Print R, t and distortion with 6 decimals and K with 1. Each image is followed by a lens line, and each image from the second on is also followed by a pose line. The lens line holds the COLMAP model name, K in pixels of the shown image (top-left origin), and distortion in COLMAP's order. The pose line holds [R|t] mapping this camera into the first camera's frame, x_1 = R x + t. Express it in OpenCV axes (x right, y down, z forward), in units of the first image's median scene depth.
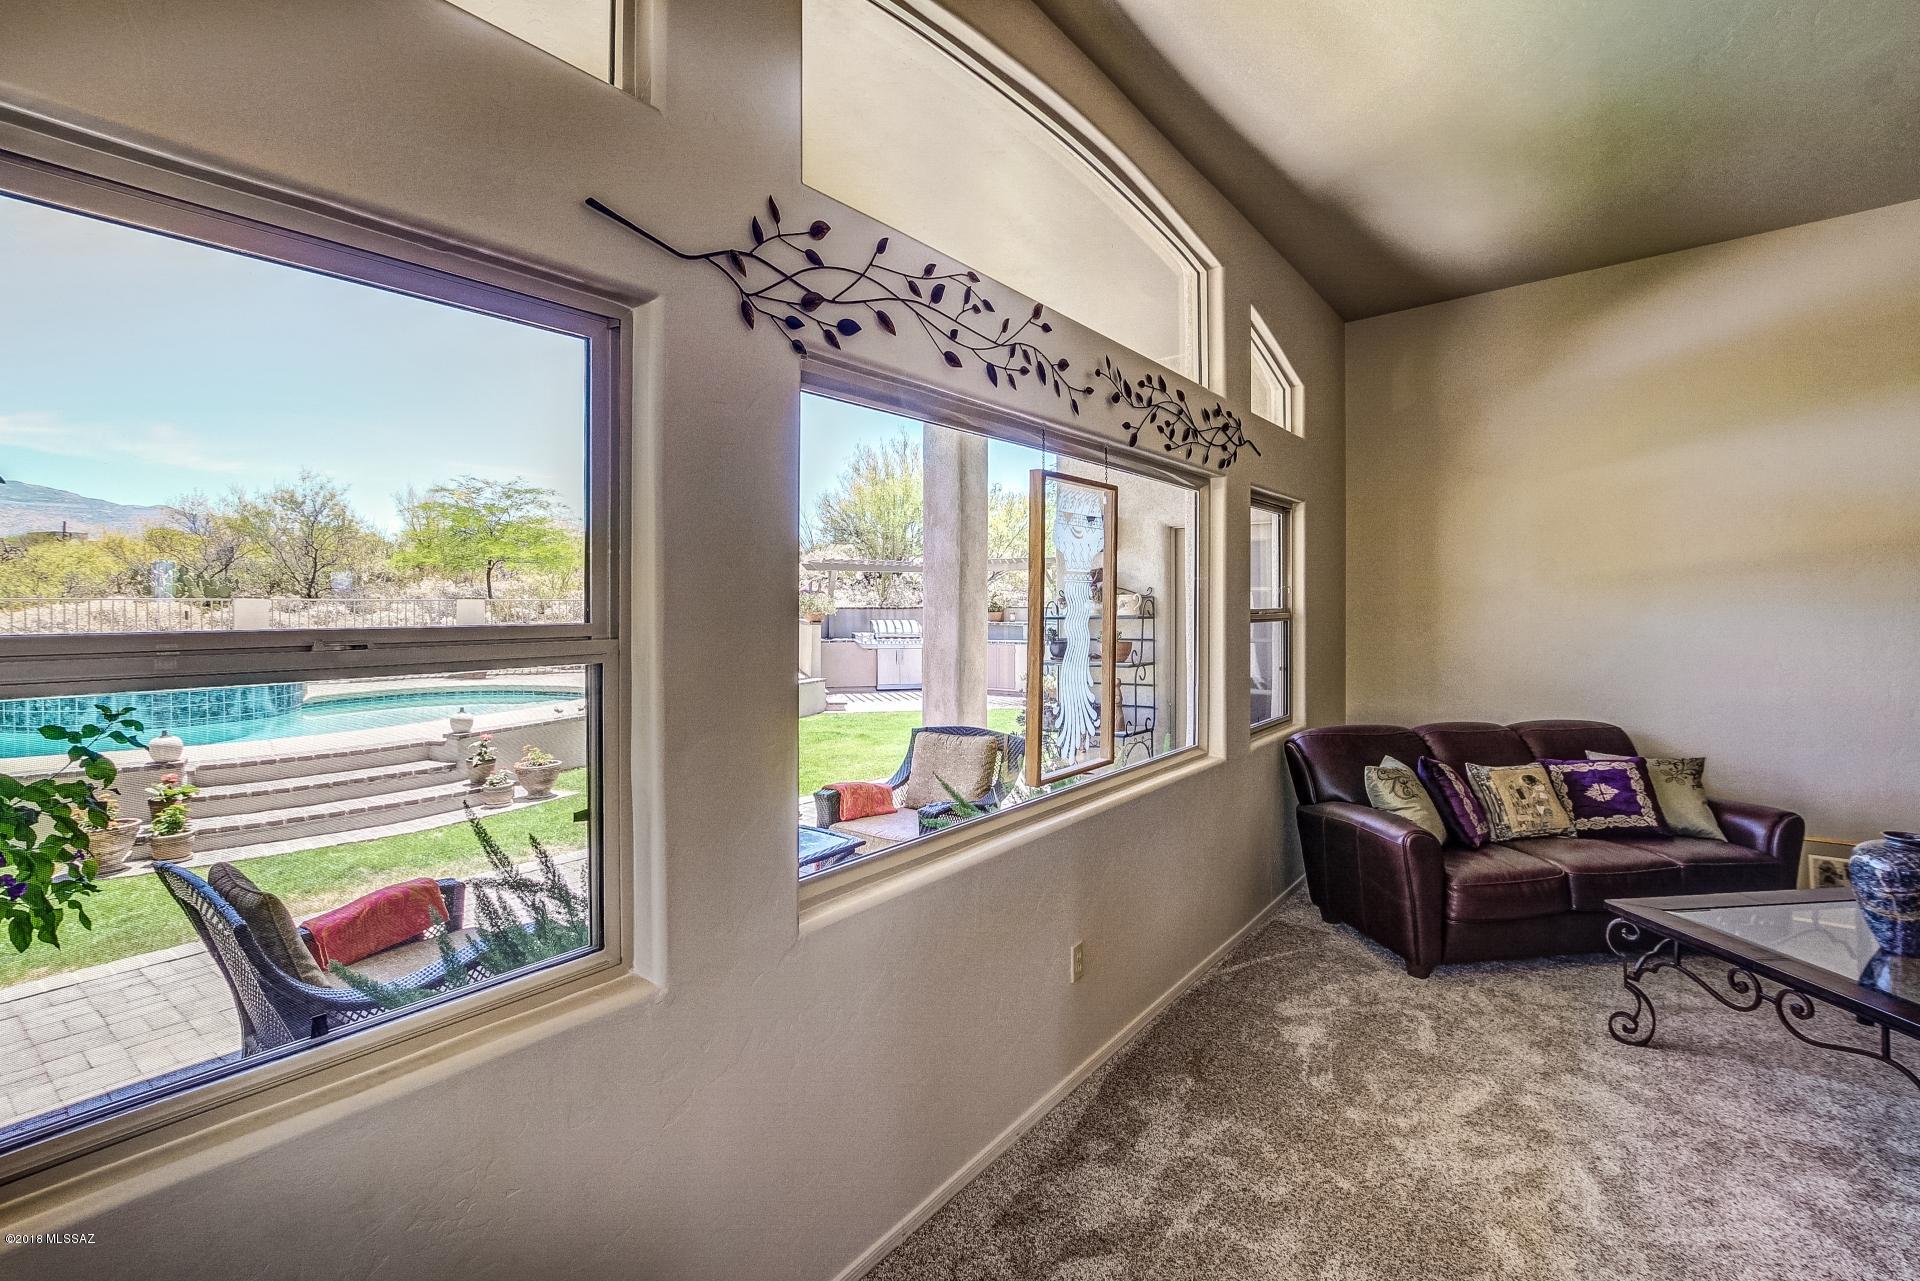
lens RADIAL K [[880.9, 0, 958.8], [0, 880.9, 606.6], [0, 0, 1]] dist [-0.025528, 0.011375]
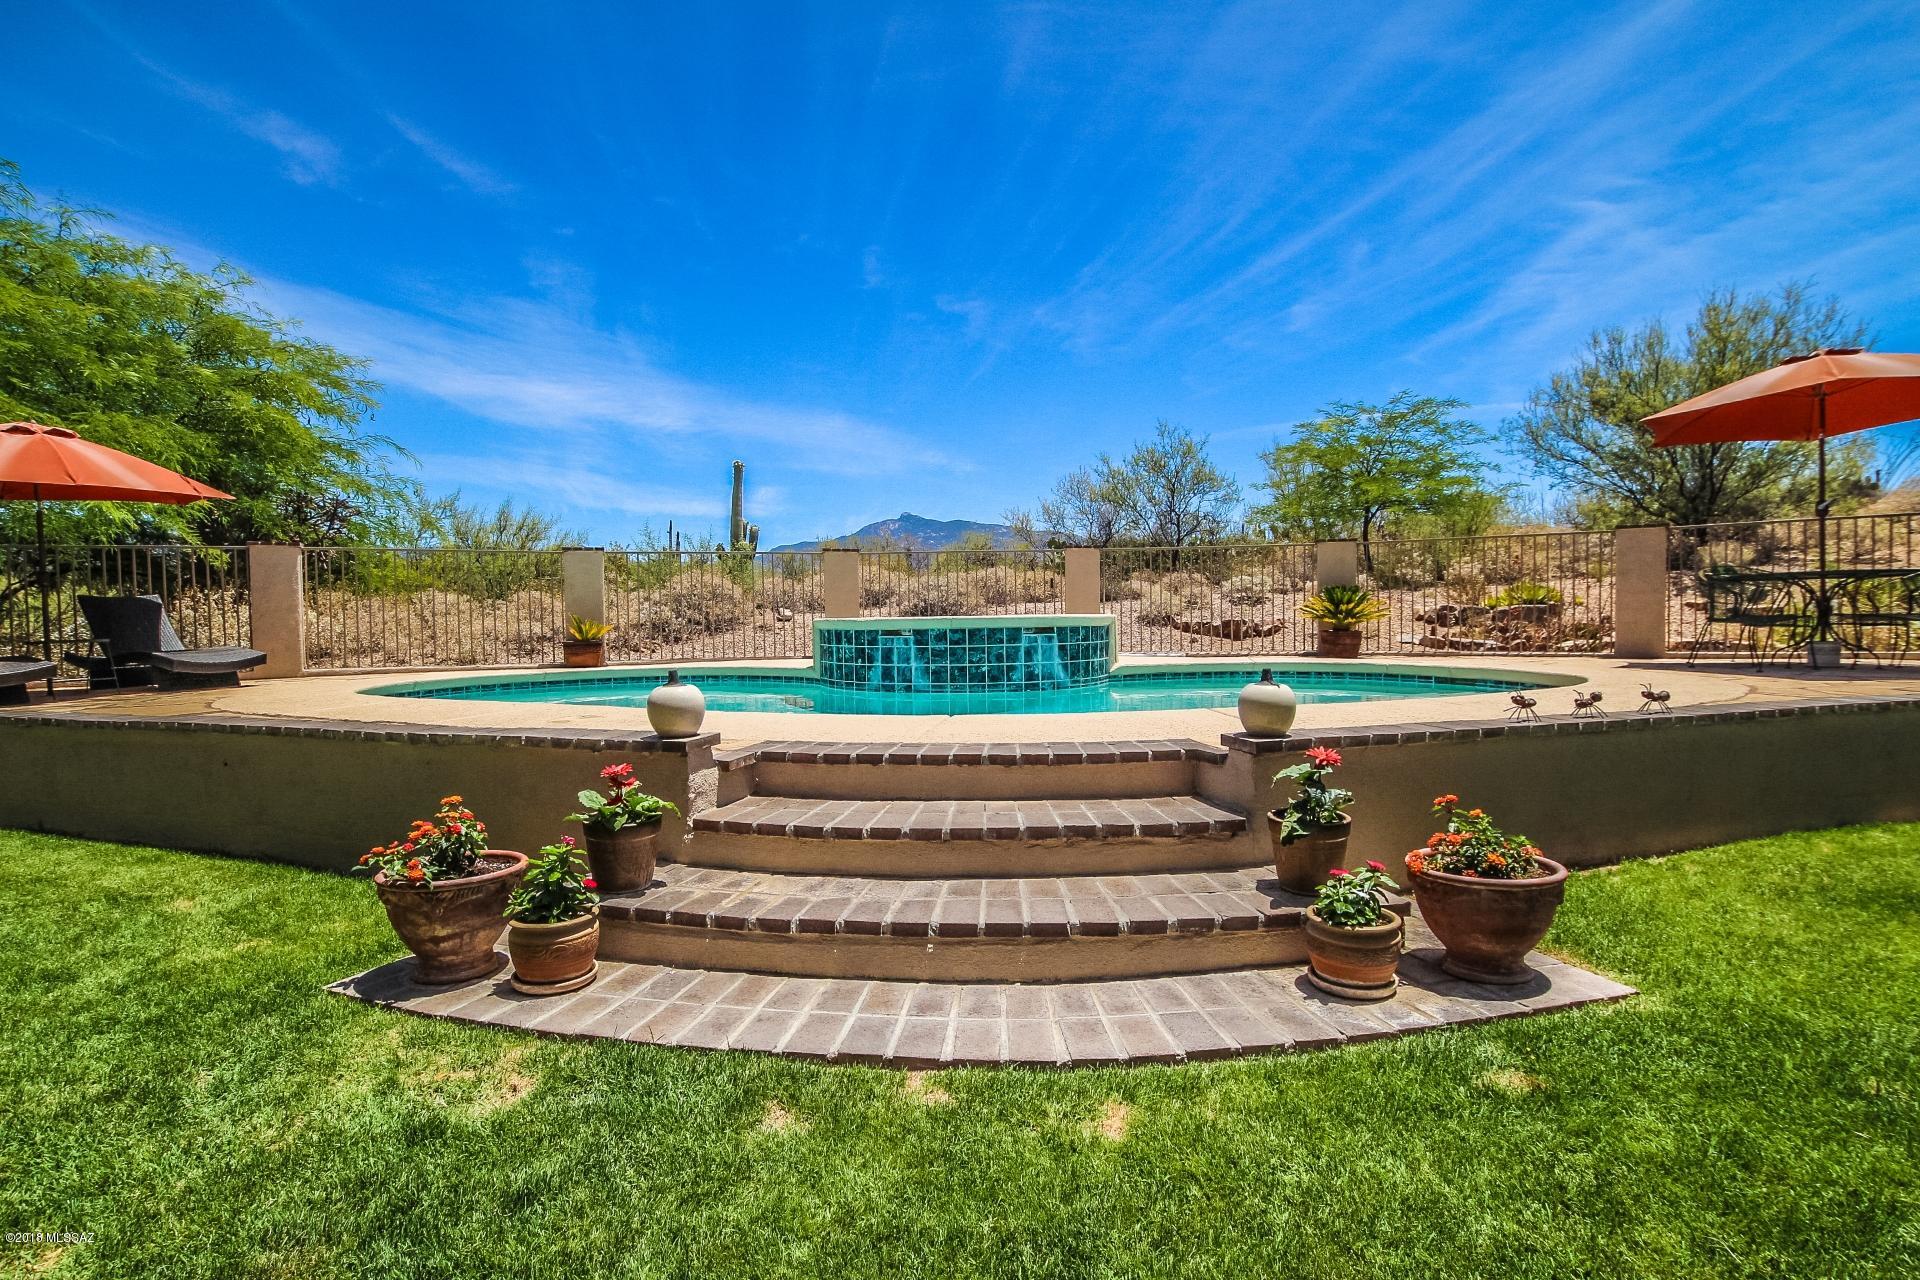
lens RADIAL K [[893.8, 0, 960.0], [0, 893.8, 640.0], [0, 0, 1]] dist [-0.028773, 0.011217]
pose [[0.600189, 0.012998, -0.799753, -0.881715], [0.009839, 0.999672, 0.023630, 0.238622], [0.799798, -0.022051, 0.599864, 1.720196]]
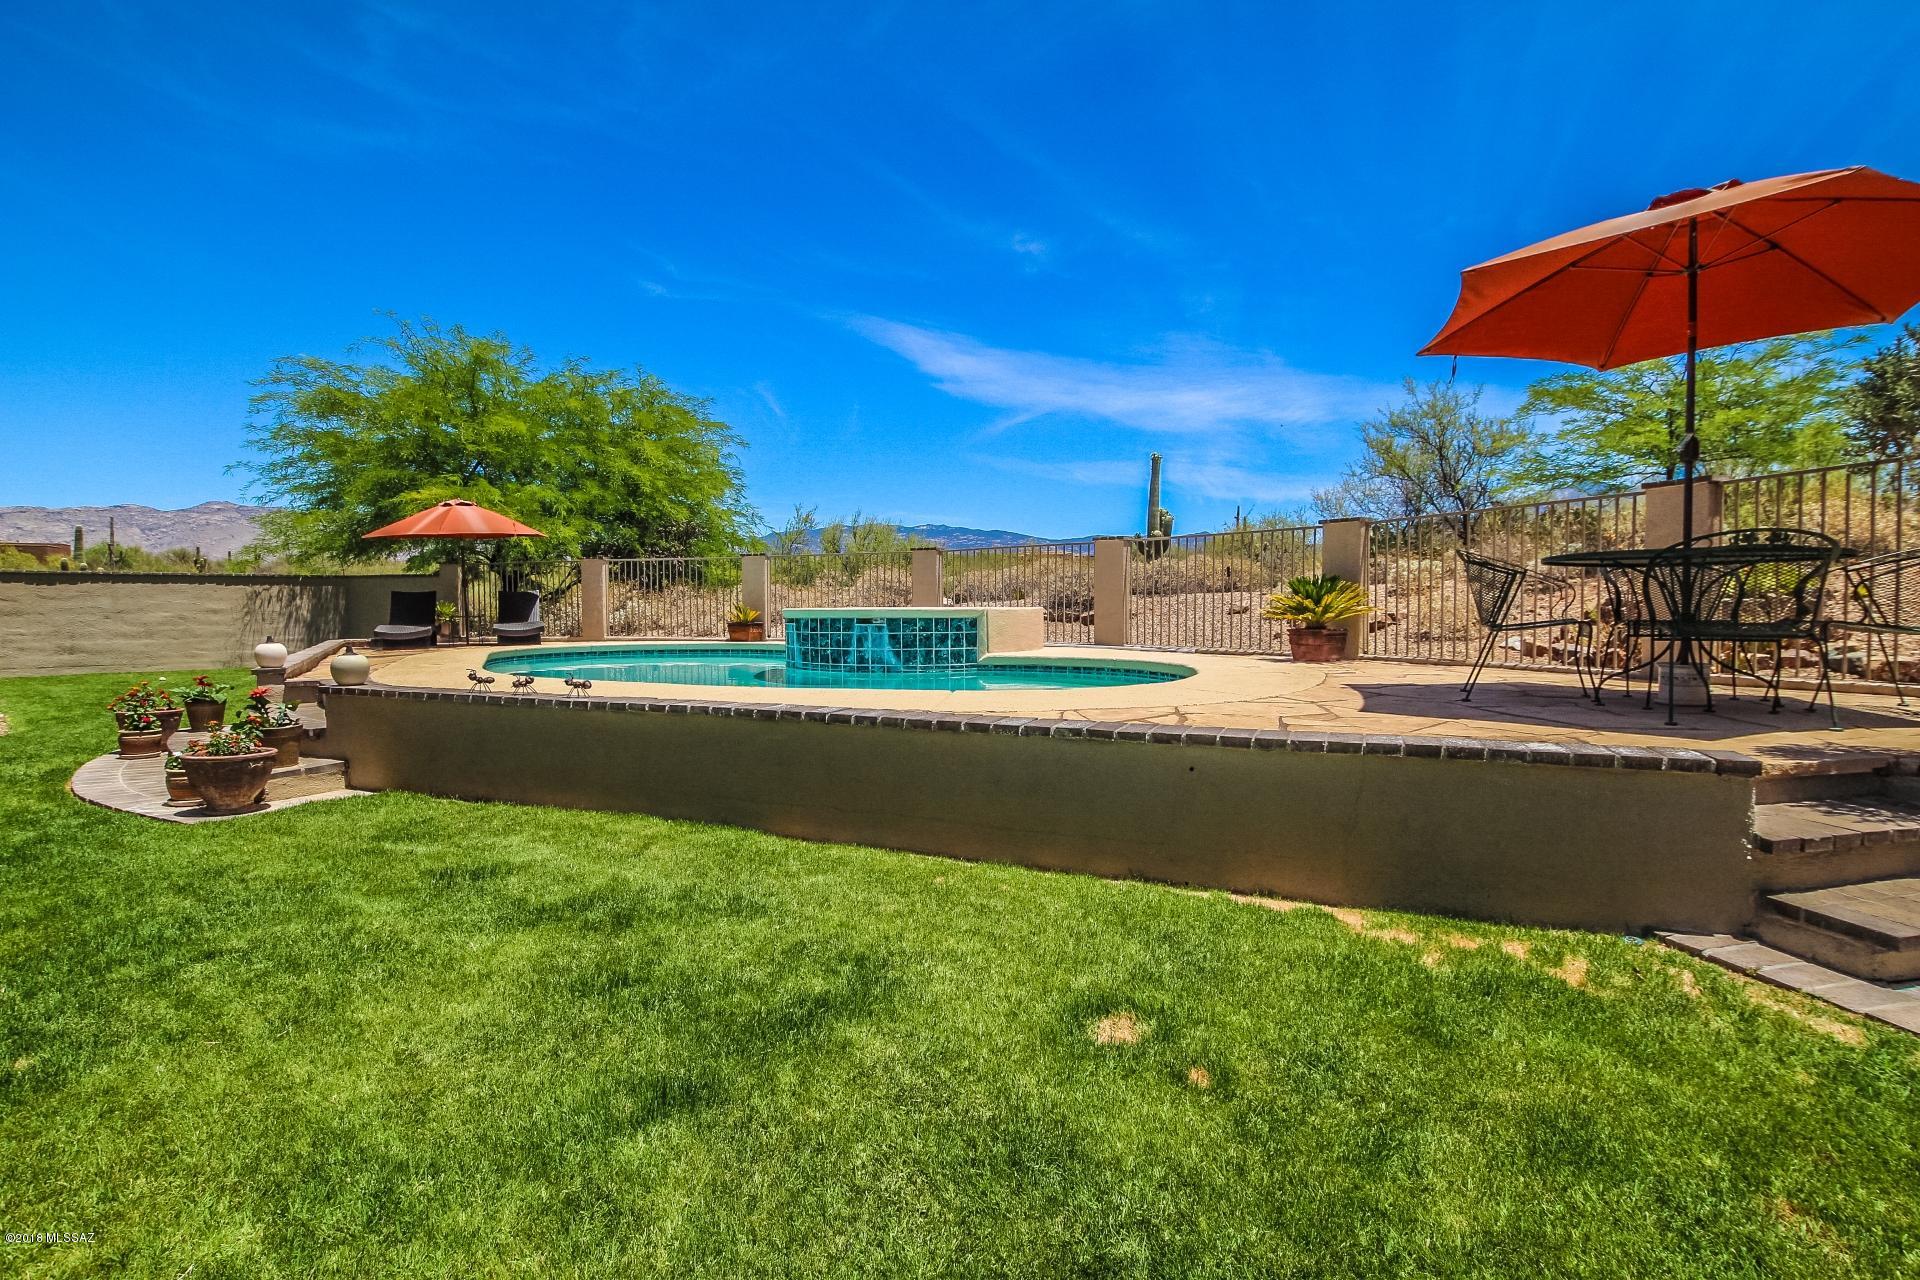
lens RADIAL K [[891.9, 0, 993.5], [0, 891.9, 639.4], [0, 0, 1]] dist [-0.042105, 0.010991]
pose [[-0.003497, 0.031140, -0.999509, 0.156529], [-0.008373, 0.999479, 0.031168, 0.239253], [0.999959, 0.008478, -0.003235, 3.828581]]
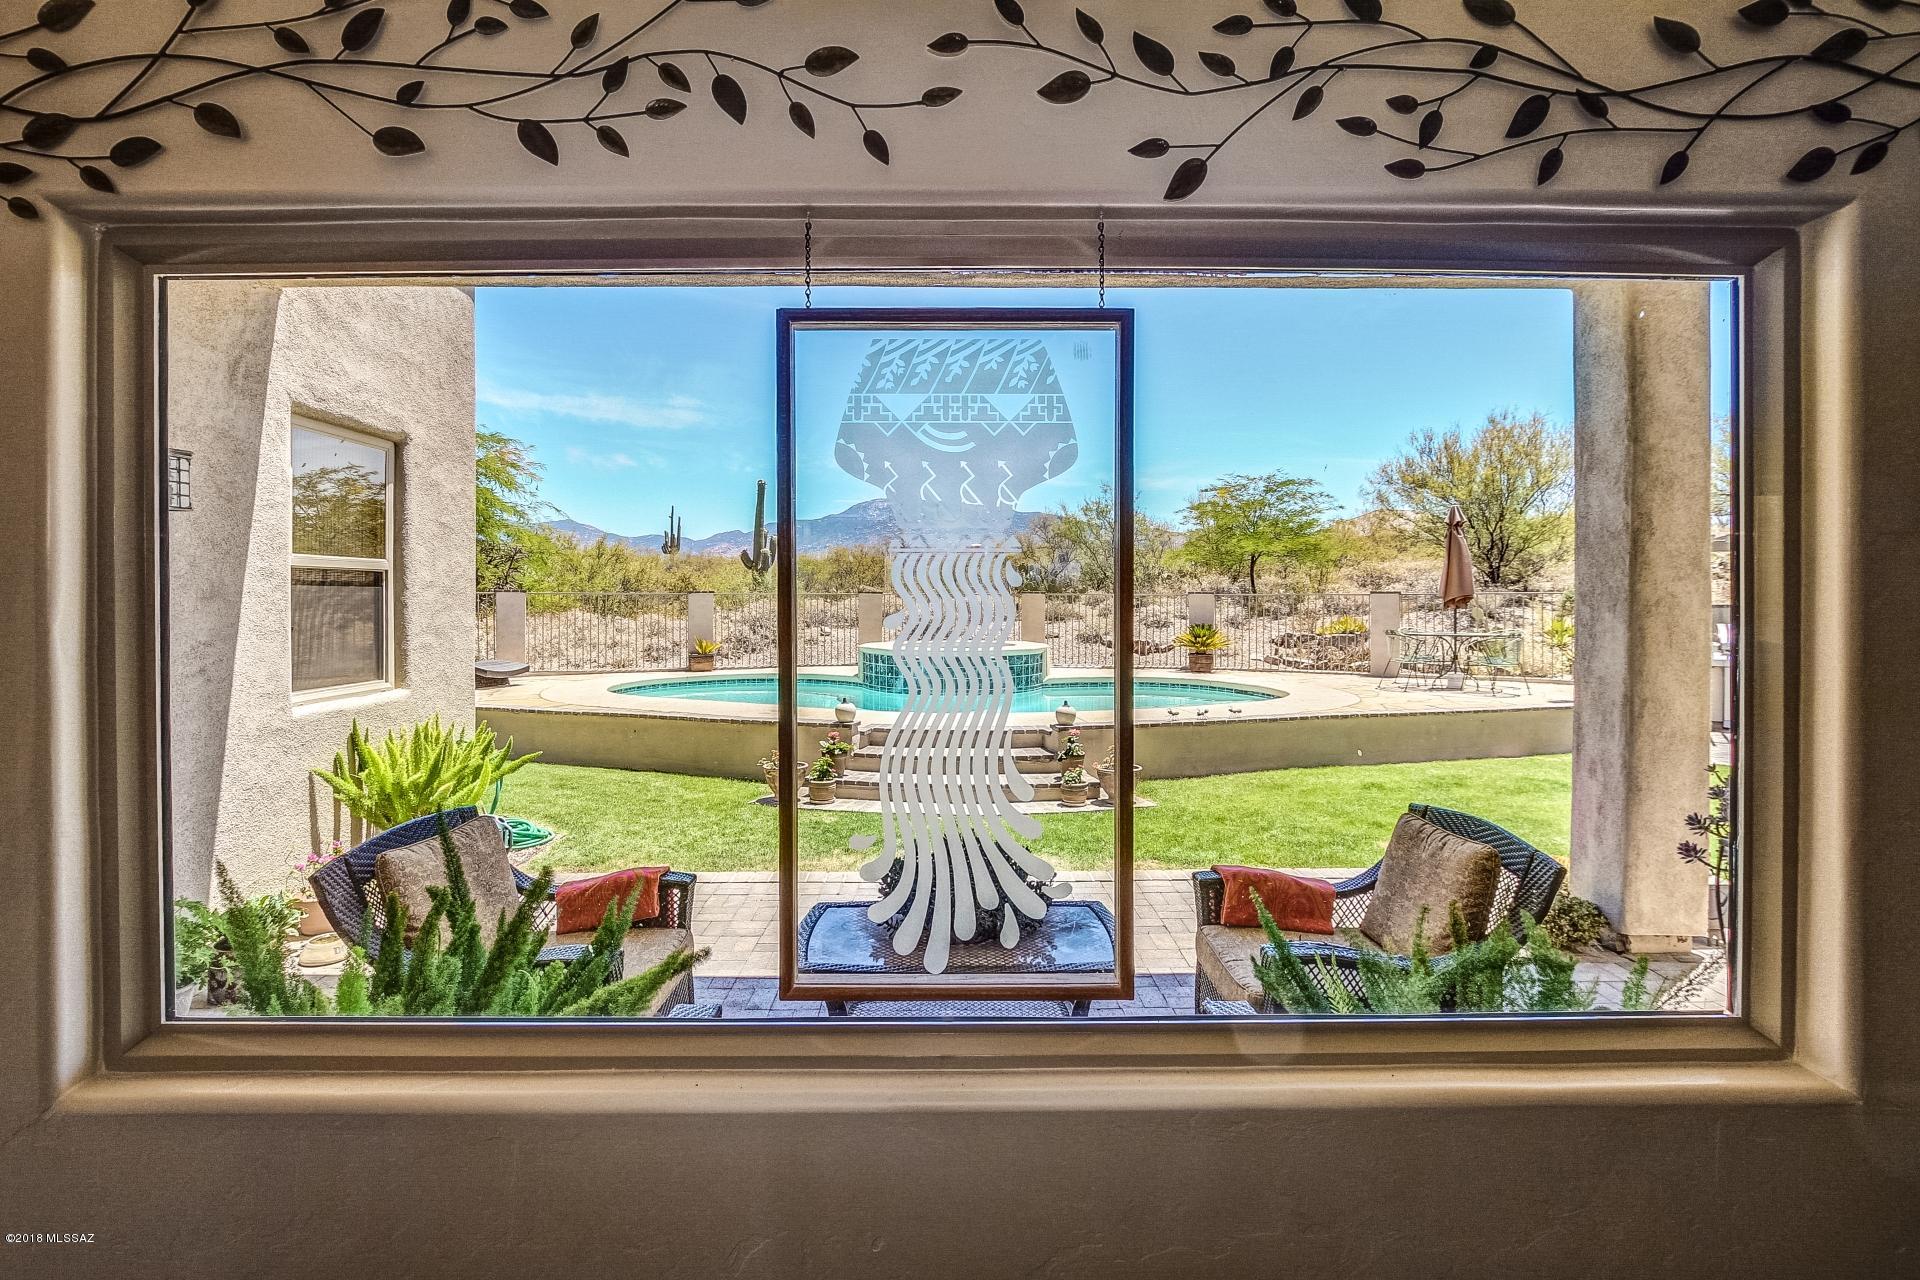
lens RADIAL K [[888.2, 0, 950.5], [0, 888.2, 602.4], [0, 0, 1]] dist [-0.035179, 0.015034]
pose [[0.604087, 0.005383, -0.796900, 0.450183], [-0.004440, 0.999984, 0.003389, -0.004644], [0.796906, 0.001491, 0.604101, 0.694093]]
